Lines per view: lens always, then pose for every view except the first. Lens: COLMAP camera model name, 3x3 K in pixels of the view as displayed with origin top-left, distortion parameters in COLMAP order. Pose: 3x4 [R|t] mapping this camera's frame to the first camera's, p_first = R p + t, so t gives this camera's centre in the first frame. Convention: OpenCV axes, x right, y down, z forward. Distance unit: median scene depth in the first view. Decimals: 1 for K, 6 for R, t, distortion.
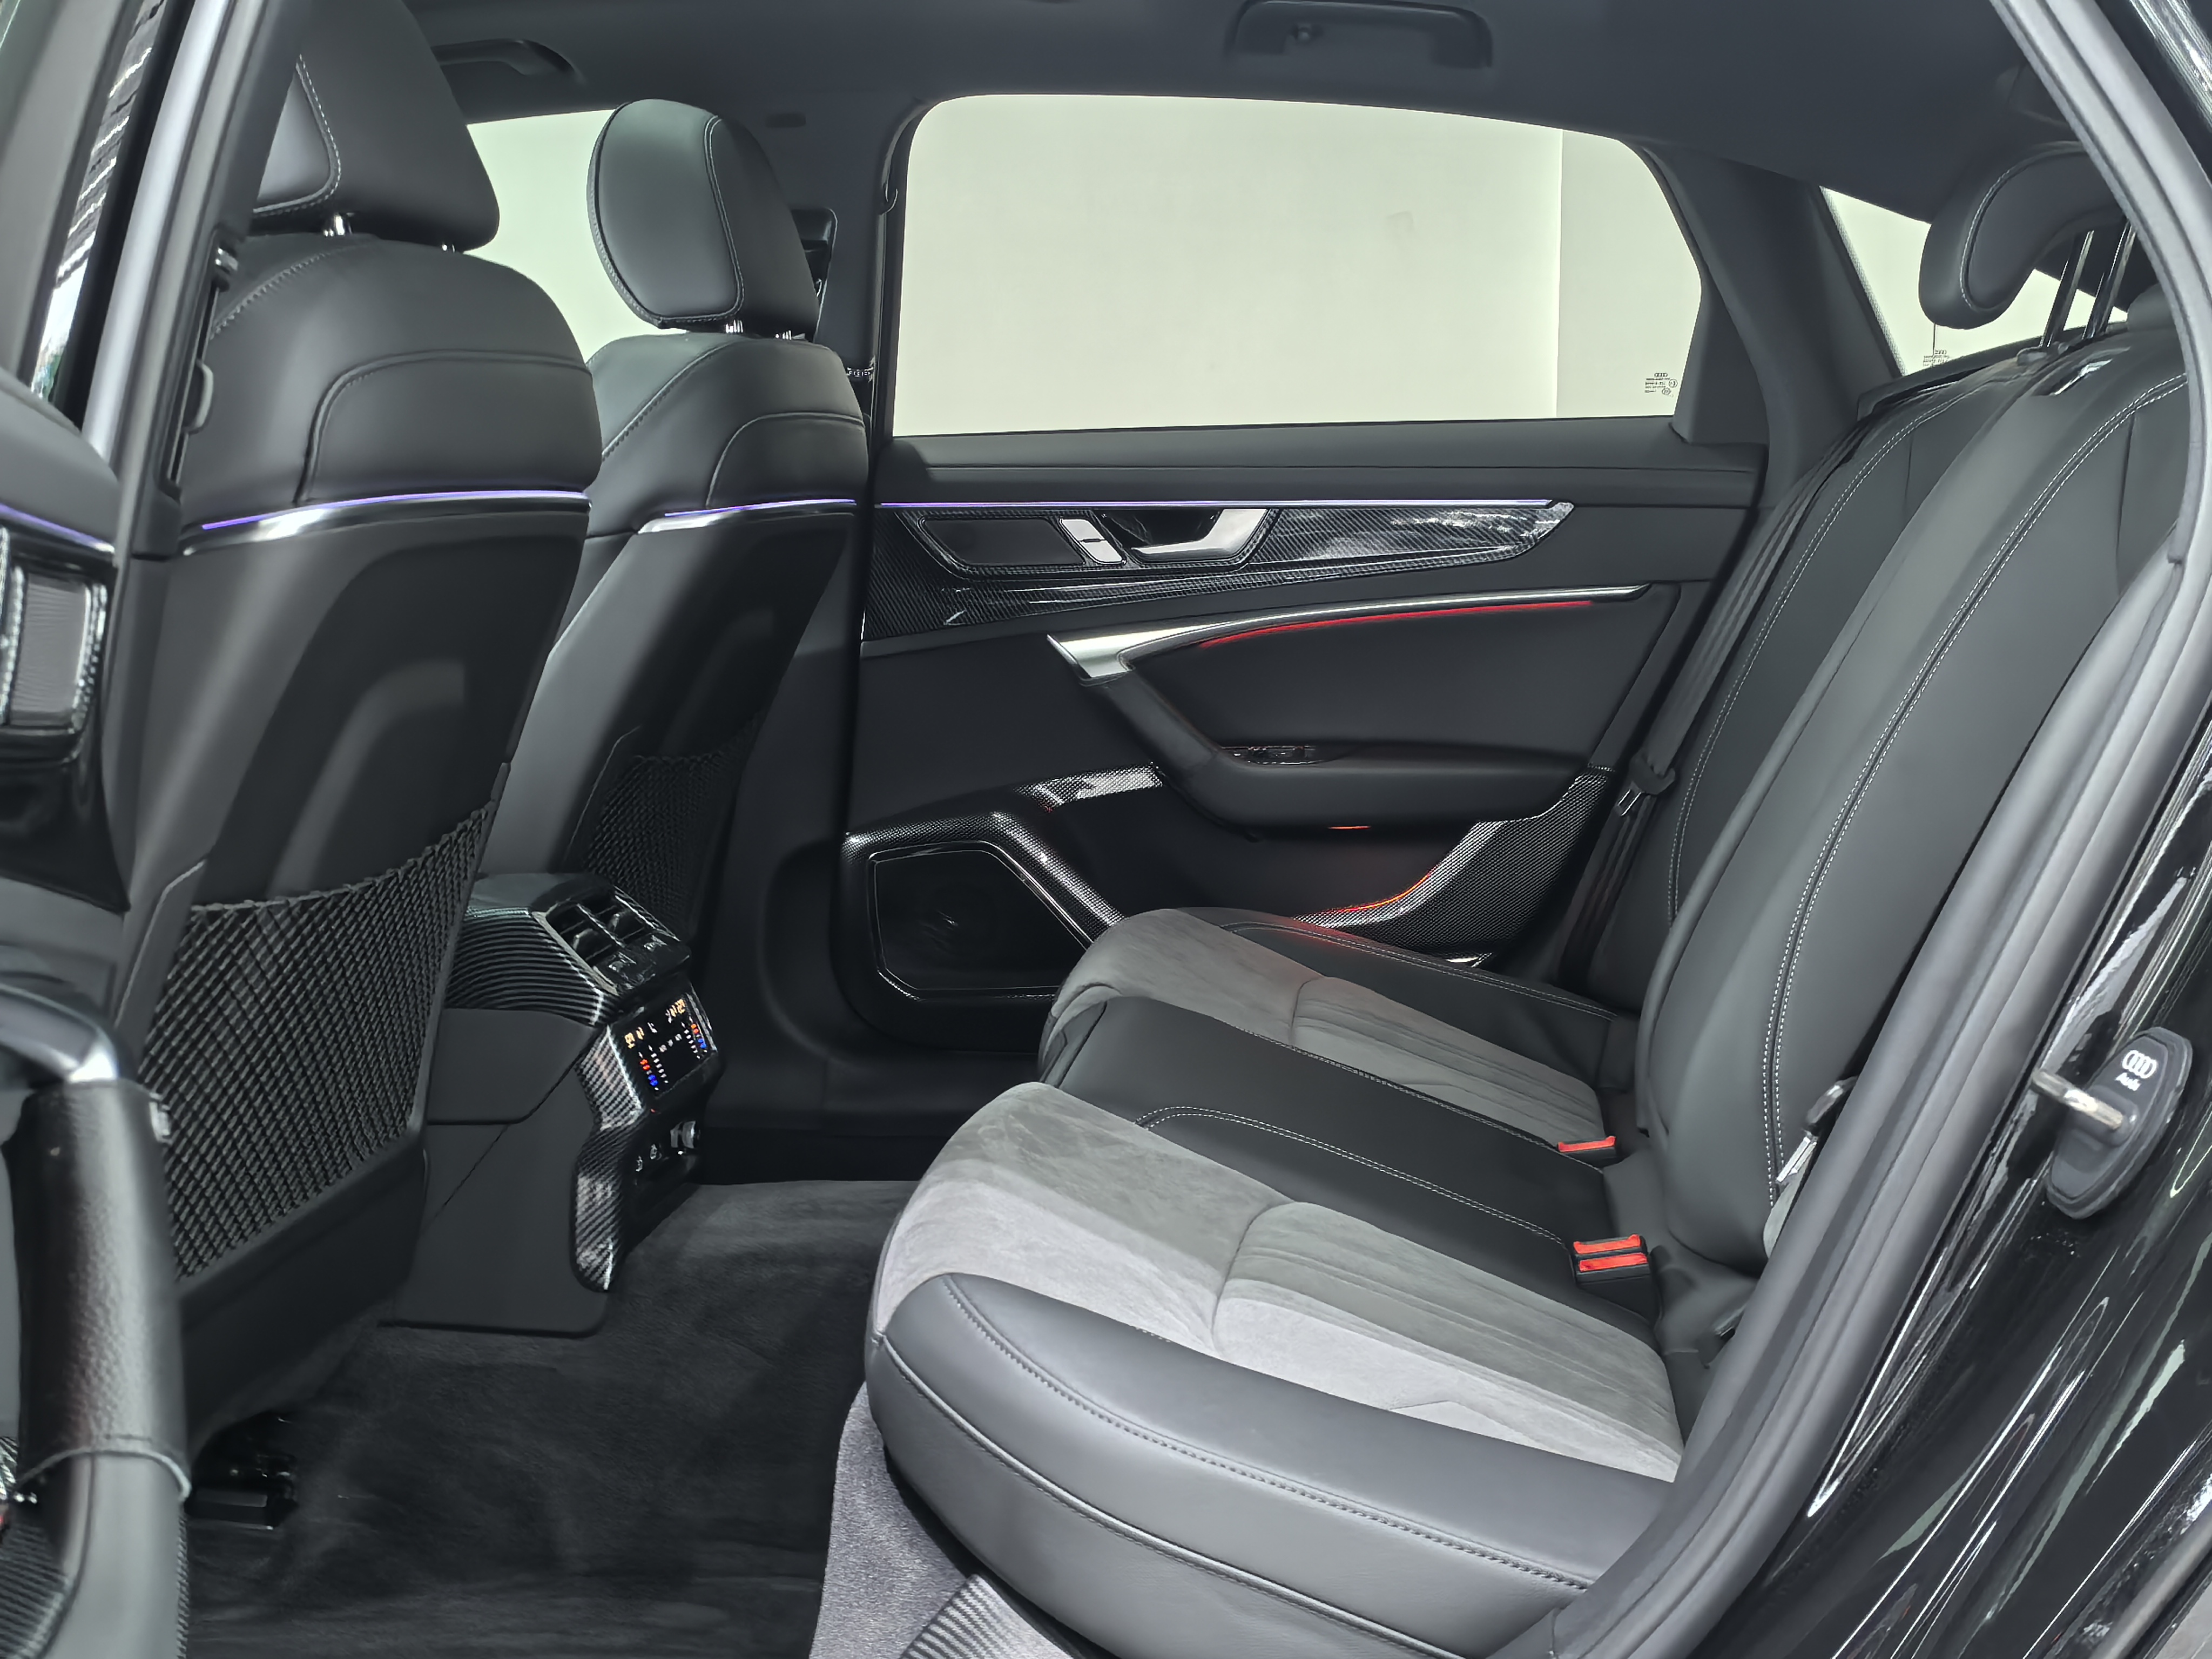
lens RADIAL K [[2649.7, 0, 1109.4], [0, 2649.7, 842.3], [0, 0, 1]] dist [0.060518, 0.000000]
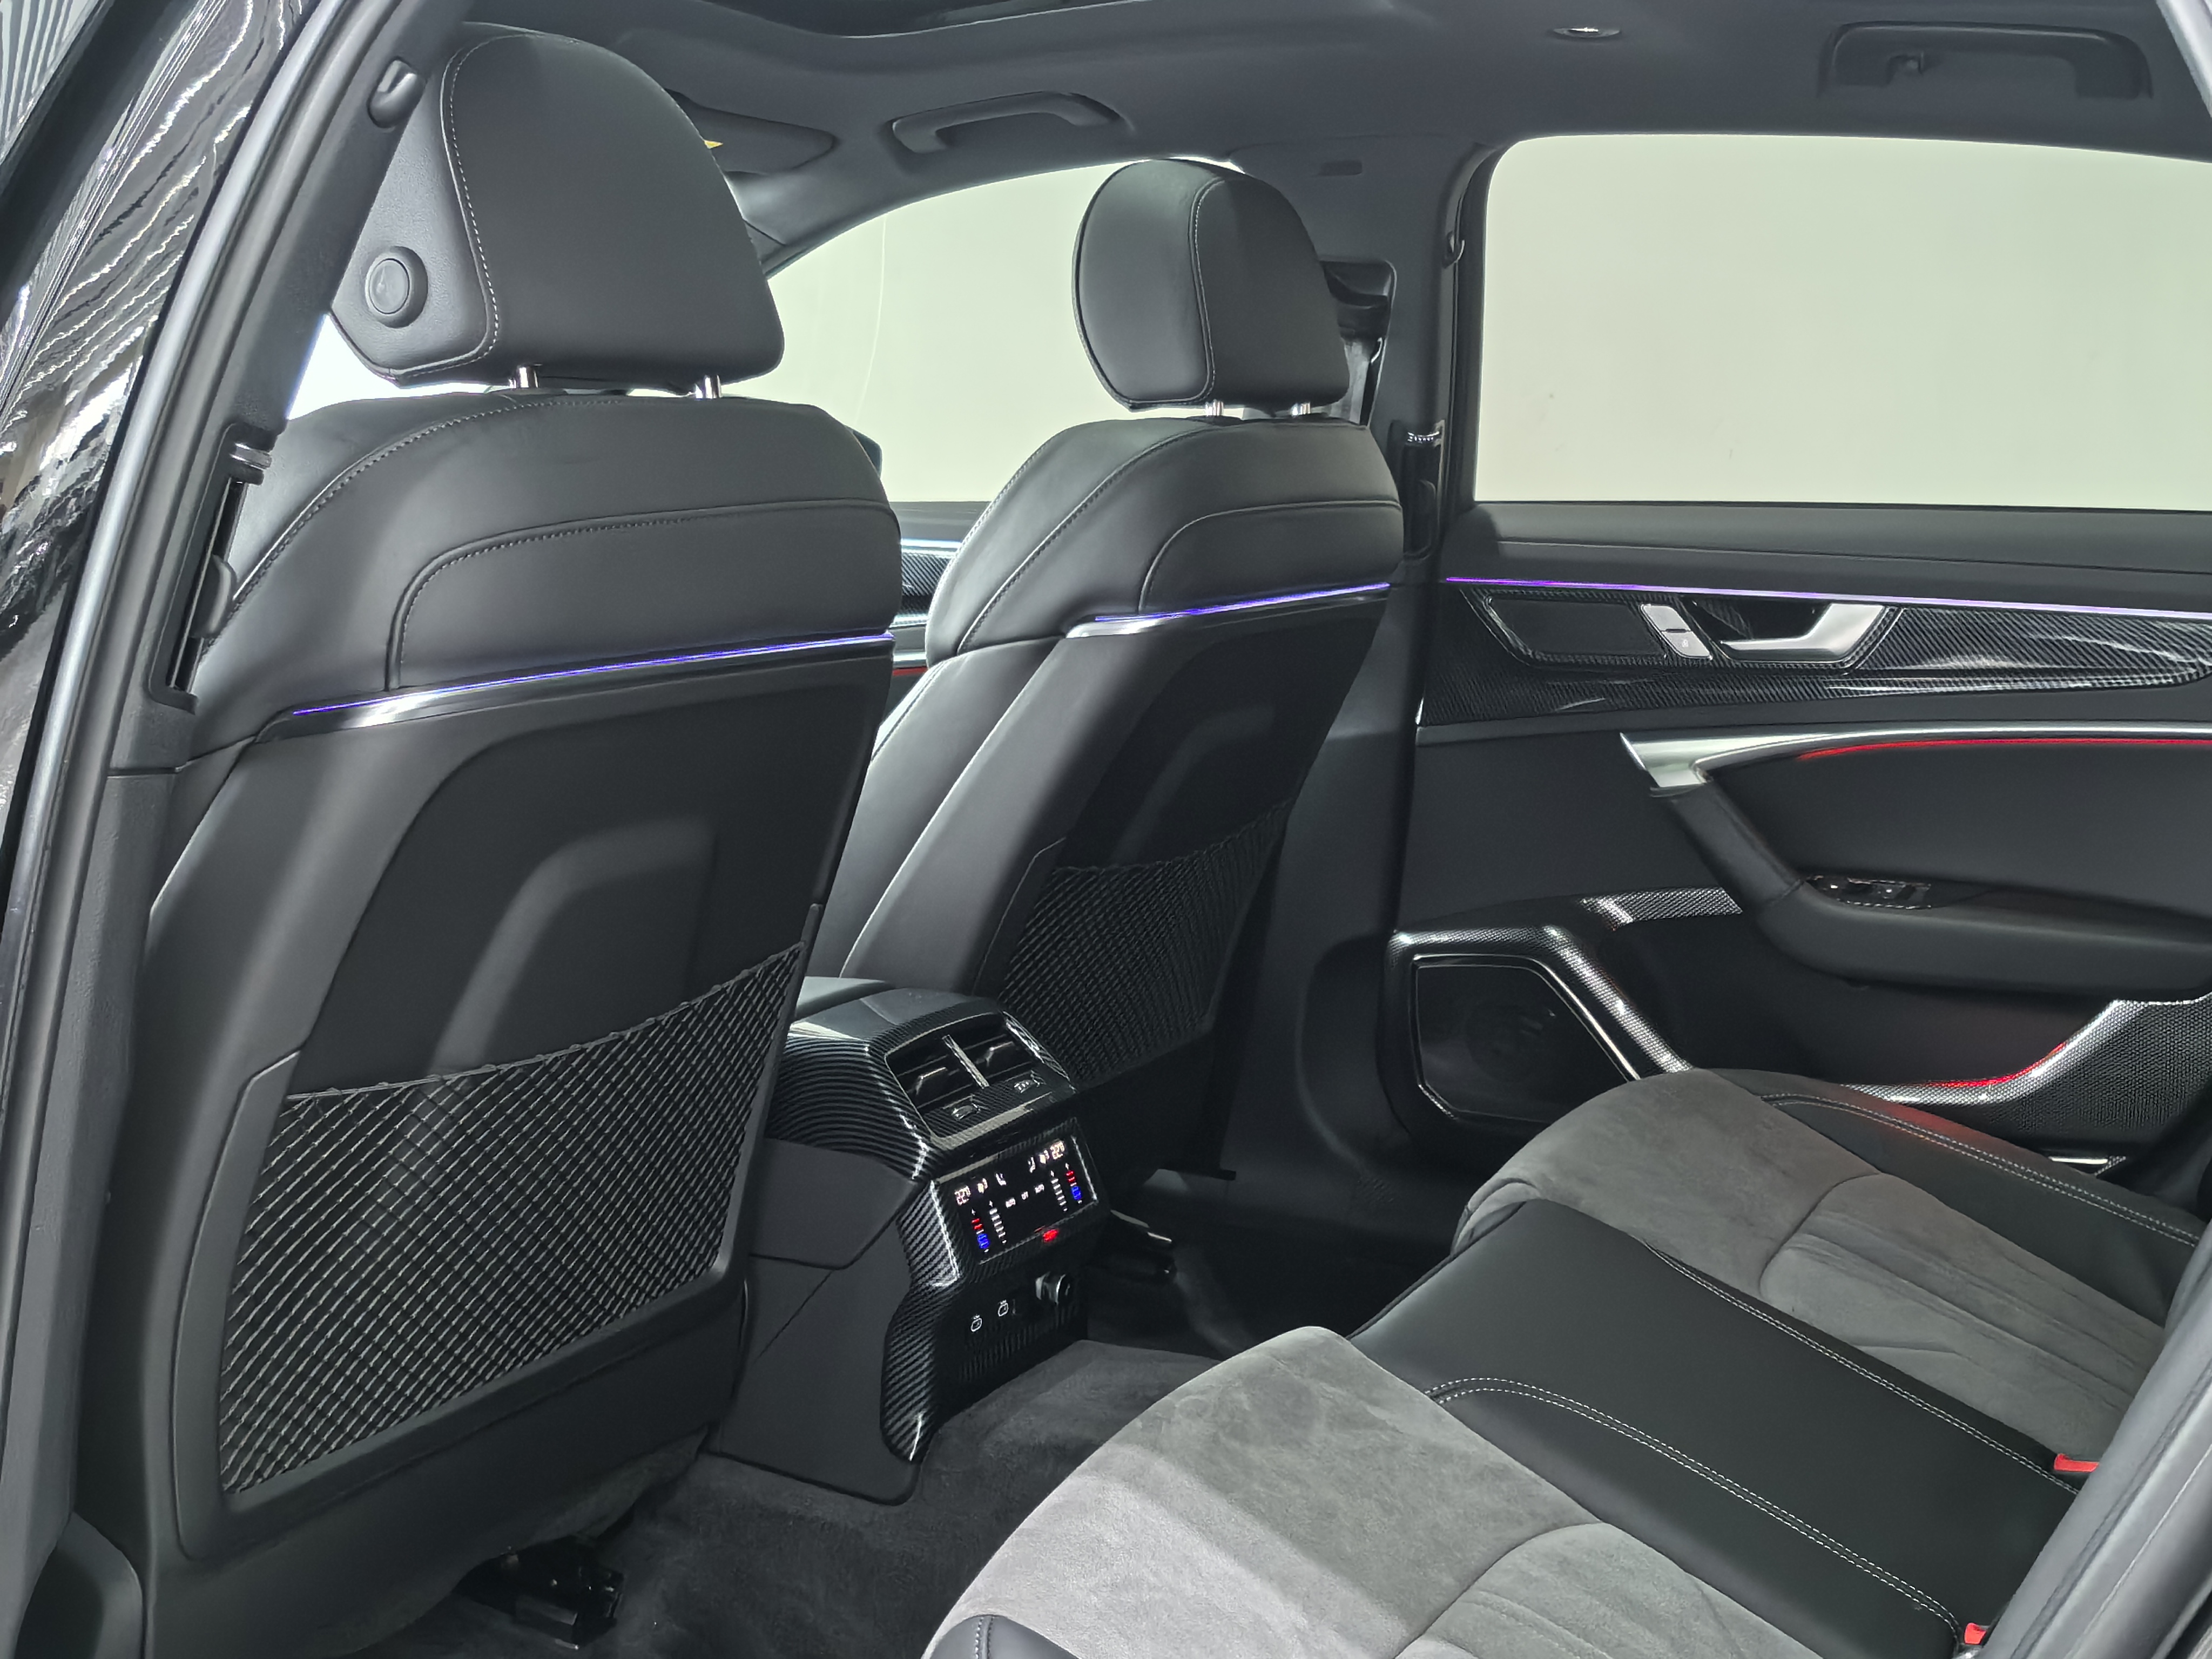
lens RADIAL K [[2649.7, 0, 1106.7], [0, 2649.7, 822.2], [0, 0, 1]] dist [0.060518, 0.000000]
pose [[0.929965, 0.080344, -0.358761, 0.158730], [-0.072758, 0.996749, 0.034618, -0.076805], [0.360376, -0.006091, 0.932787, 0.124799]]
